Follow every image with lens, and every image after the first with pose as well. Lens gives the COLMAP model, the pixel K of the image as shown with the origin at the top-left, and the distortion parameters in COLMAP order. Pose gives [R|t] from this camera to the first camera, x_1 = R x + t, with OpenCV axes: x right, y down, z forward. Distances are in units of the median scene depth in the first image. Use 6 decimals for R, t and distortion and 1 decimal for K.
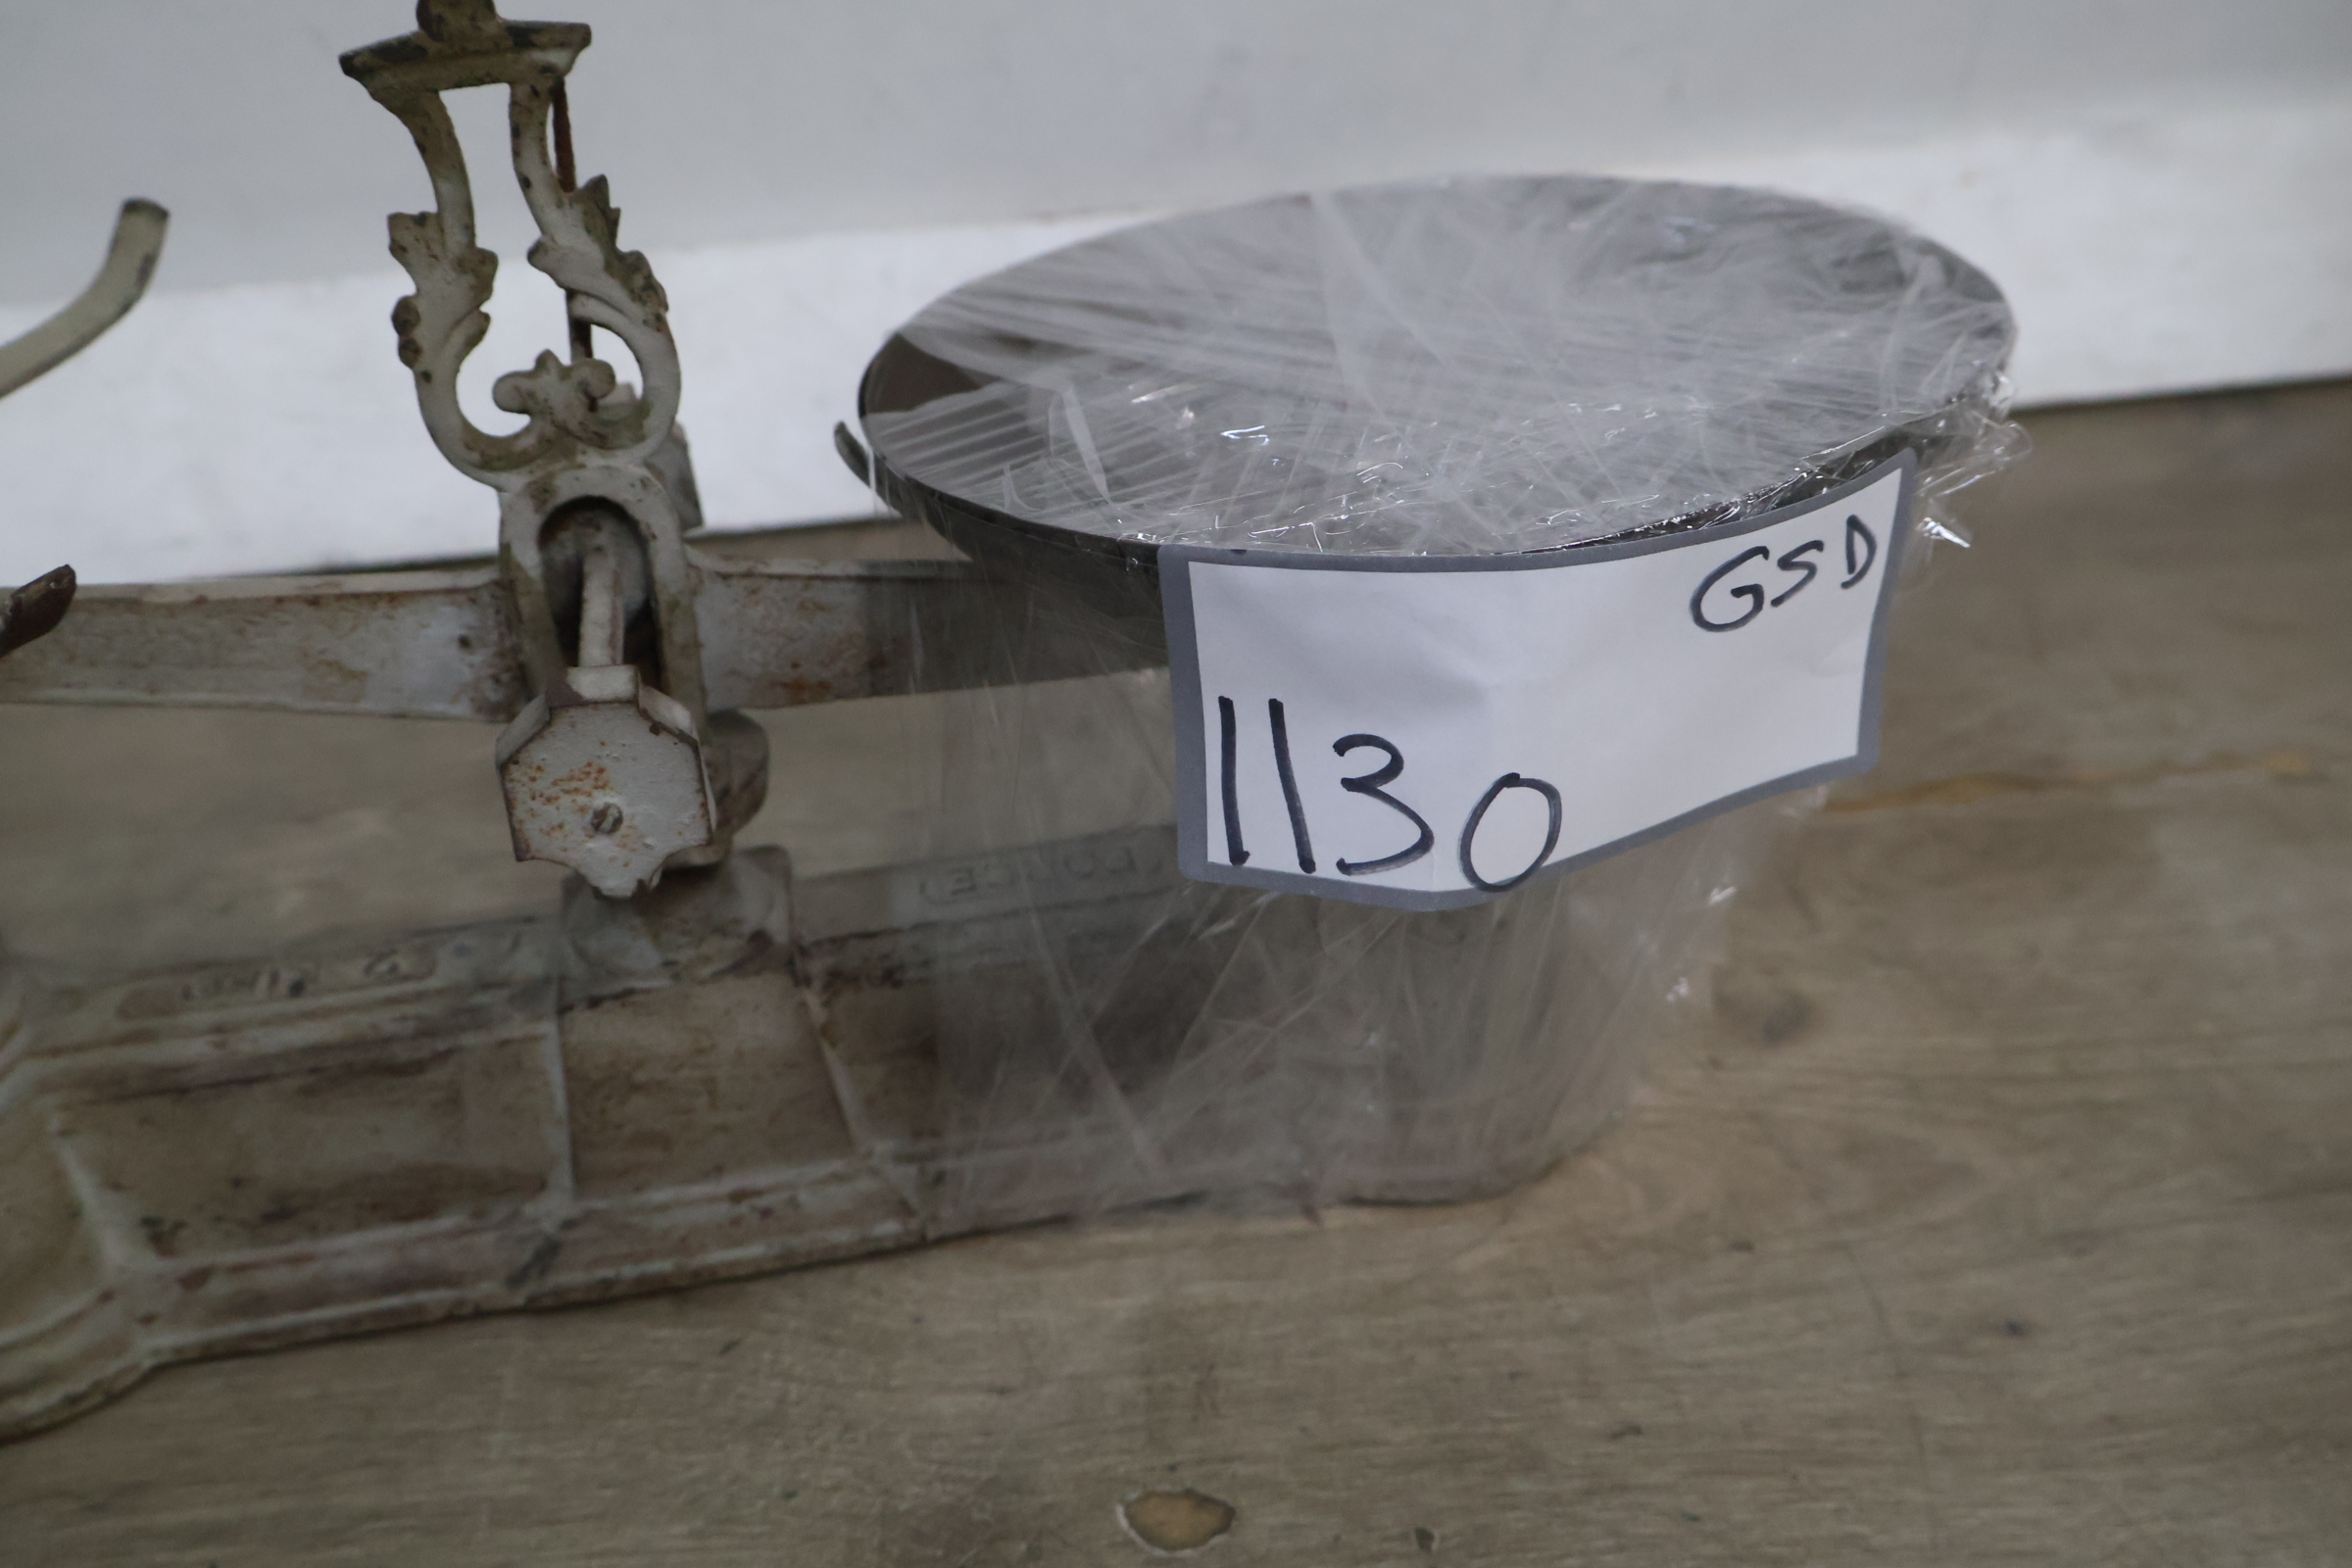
lens RADIAL K [[2371.2, 0, 1179.5], [0, 2371.2, 768.5], [0, 0, 1]] dist [-0.002571, 0.003080]
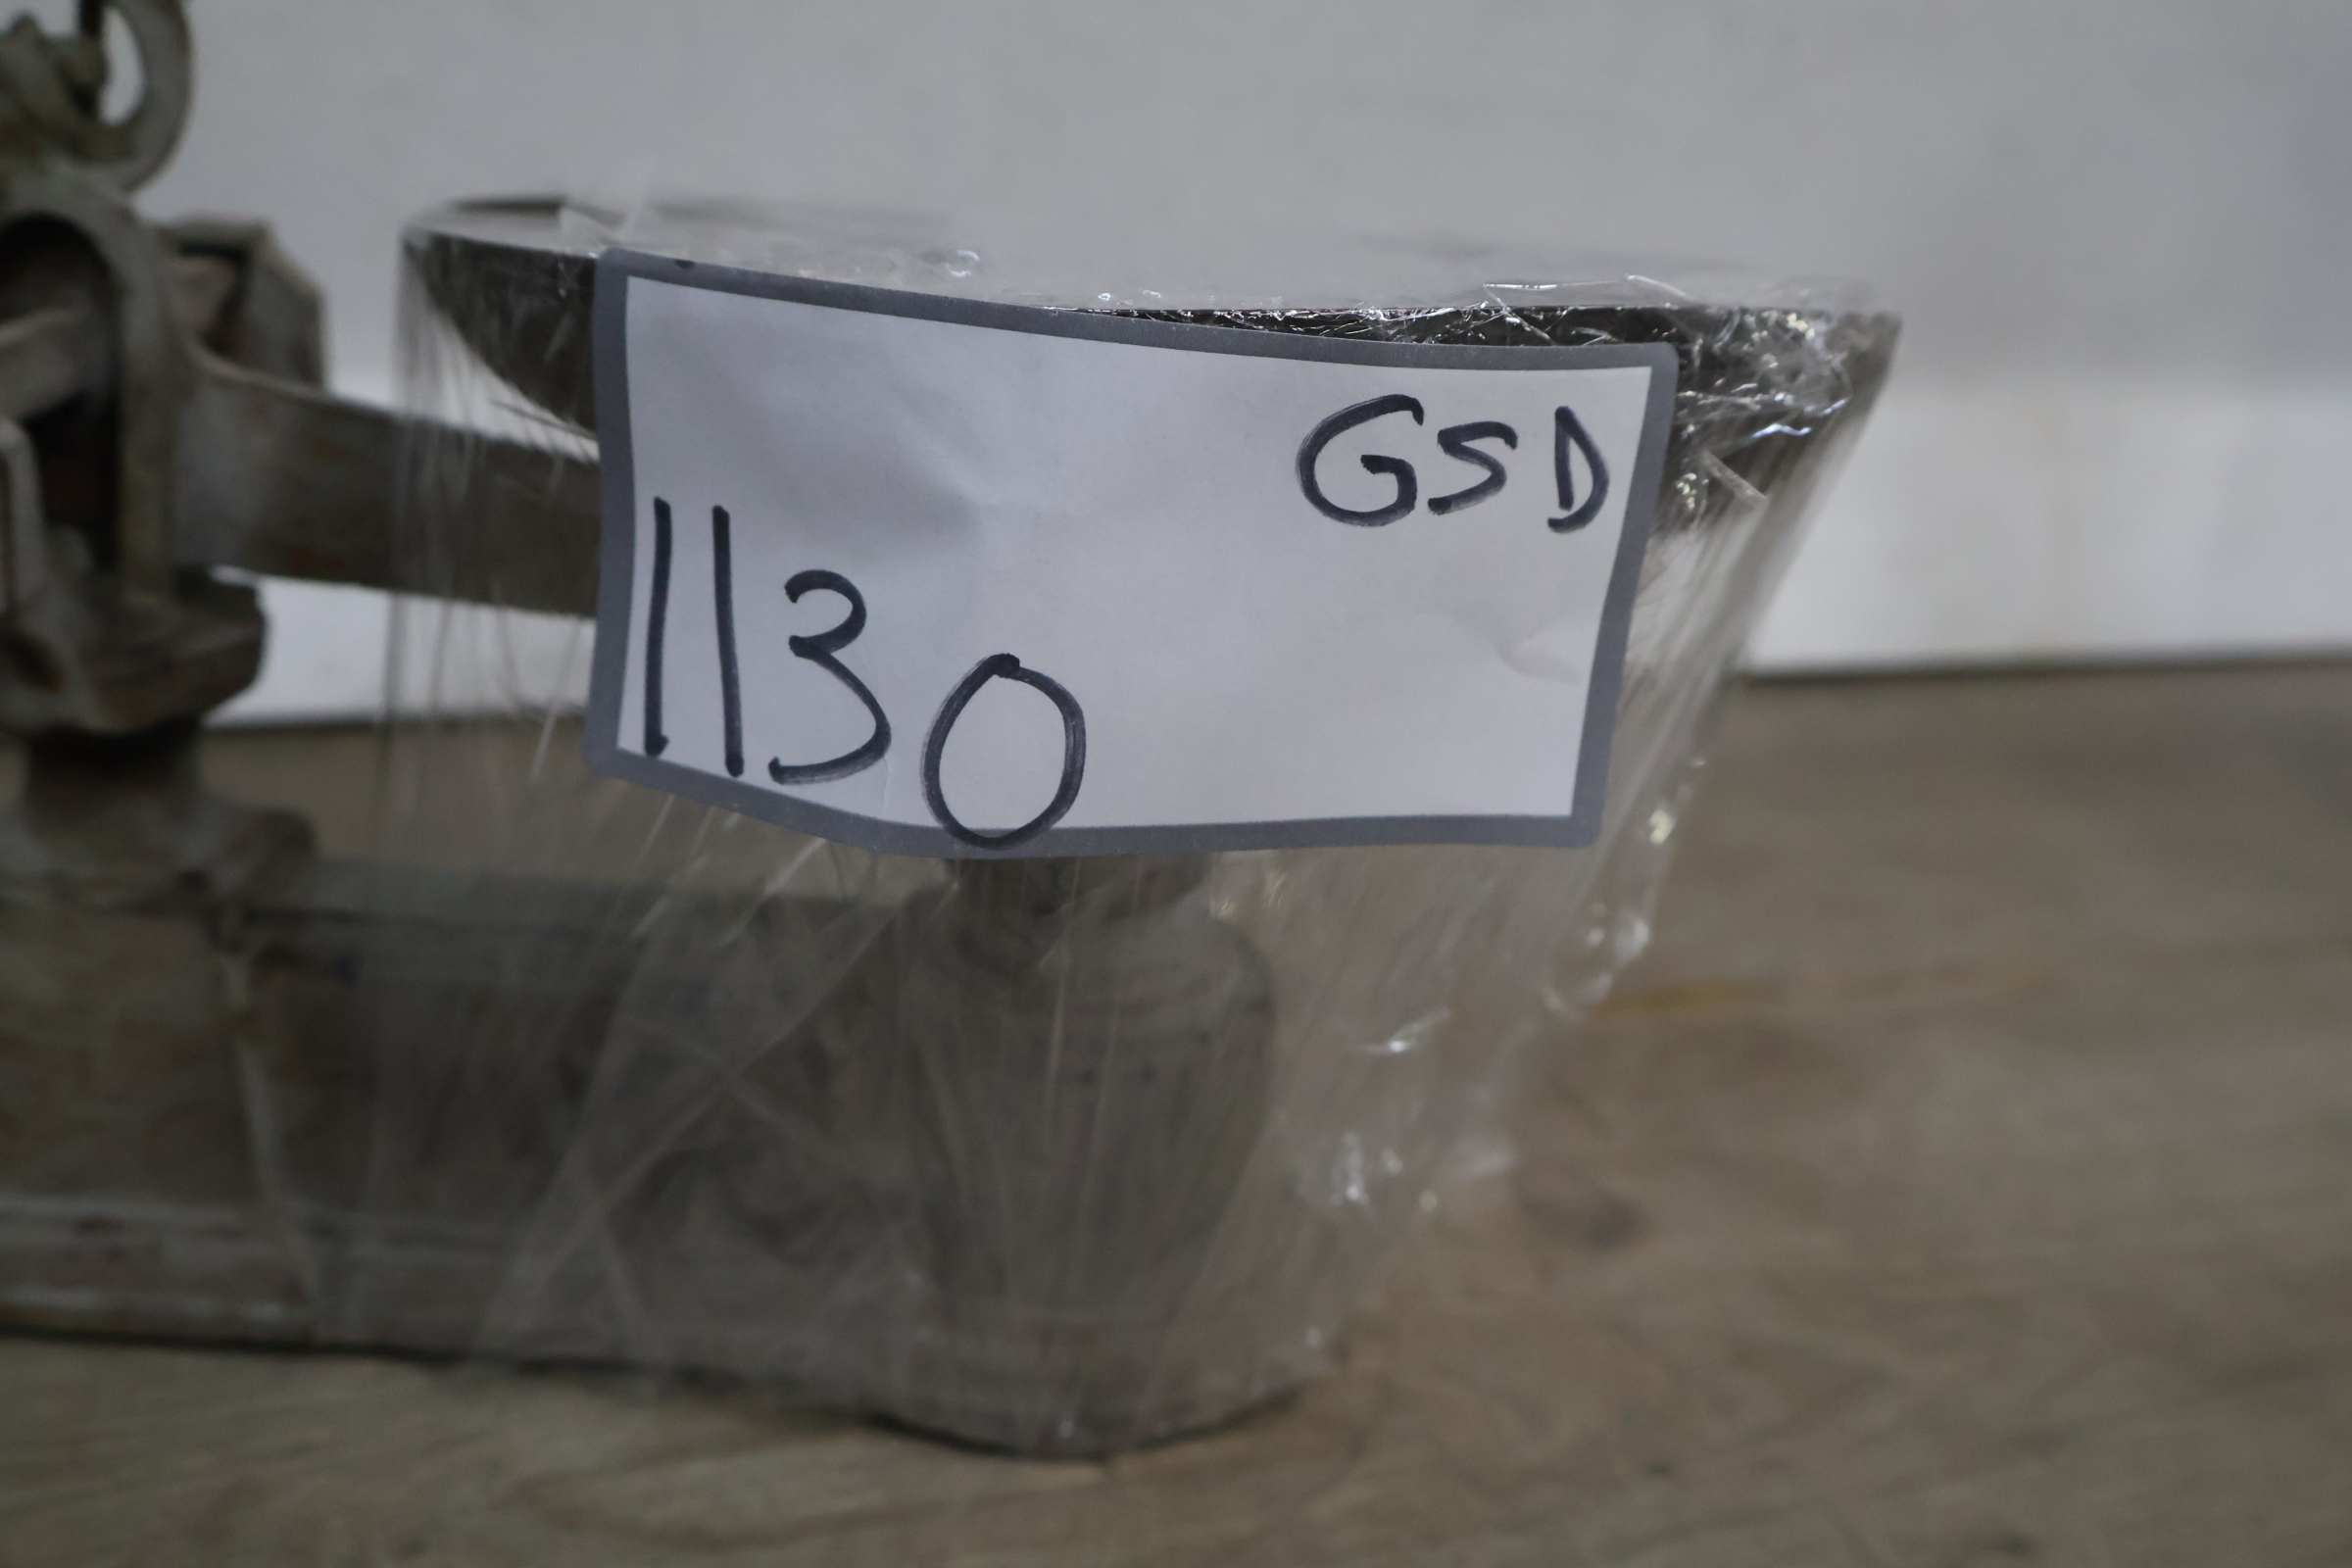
lens RADIAL K [[2371.2, 0, 1179.5], [0, 2371.2, 768.5], [0, 0, 1]] dist [-0.002571, 0.003080]
pose [[0.975647, 0.189972, -0.109655, 0.266610], [-0.210009, 0.953327, -0.216941, 0.170714], [0.063325, 0.234686, 0.970006, 0.329935]]
